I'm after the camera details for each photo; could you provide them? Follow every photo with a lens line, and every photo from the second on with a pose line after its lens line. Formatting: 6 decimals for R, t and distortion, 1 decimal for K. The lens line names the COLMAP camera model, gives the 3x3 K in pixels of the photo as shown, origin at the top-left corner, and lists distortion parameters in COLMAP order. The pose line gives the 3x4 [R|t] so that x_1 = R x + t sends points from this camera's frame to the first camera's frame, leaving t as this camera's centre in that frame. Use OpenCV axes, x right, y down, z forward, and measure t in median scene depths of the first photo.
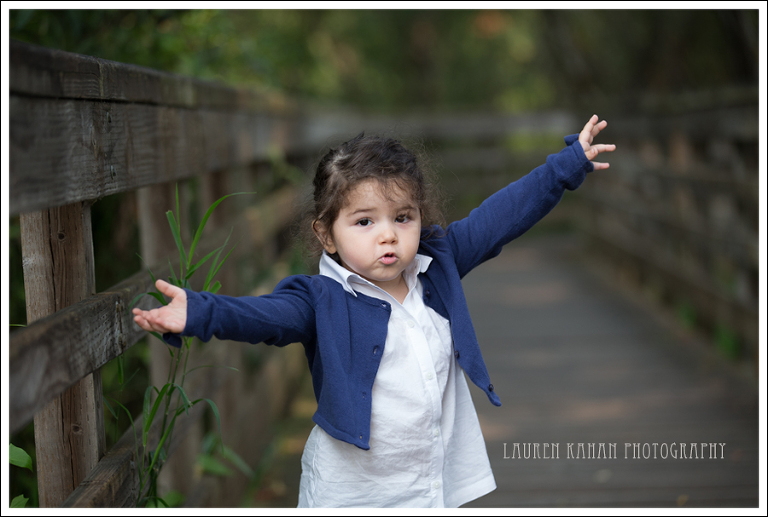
lens RADIAL K [[2456.3, 0, 382.1], [0, 2456.3, 260.3], [0, 0, 1]] dist [0.172160, 0.000000]
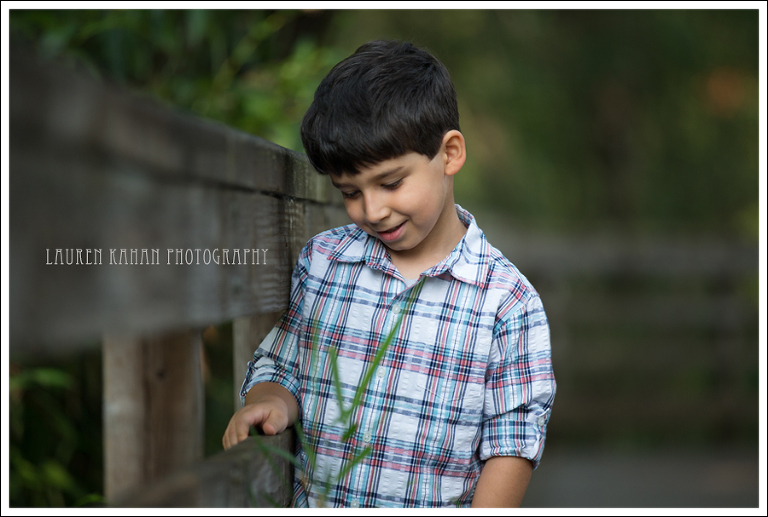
lens RADIAL K [[4234.5, 0, 384.0], [0, 4234.5, 259.7], [0, 0, 1]] dist [1.909164, 0.000000]
pose [[0.998640, 0.042577, -0.030104, -0.028828], [-0.044102, 0.997676, -0.051933, 0.017006], [0.027823, 0.053190, 0.998197, -0.212465]]
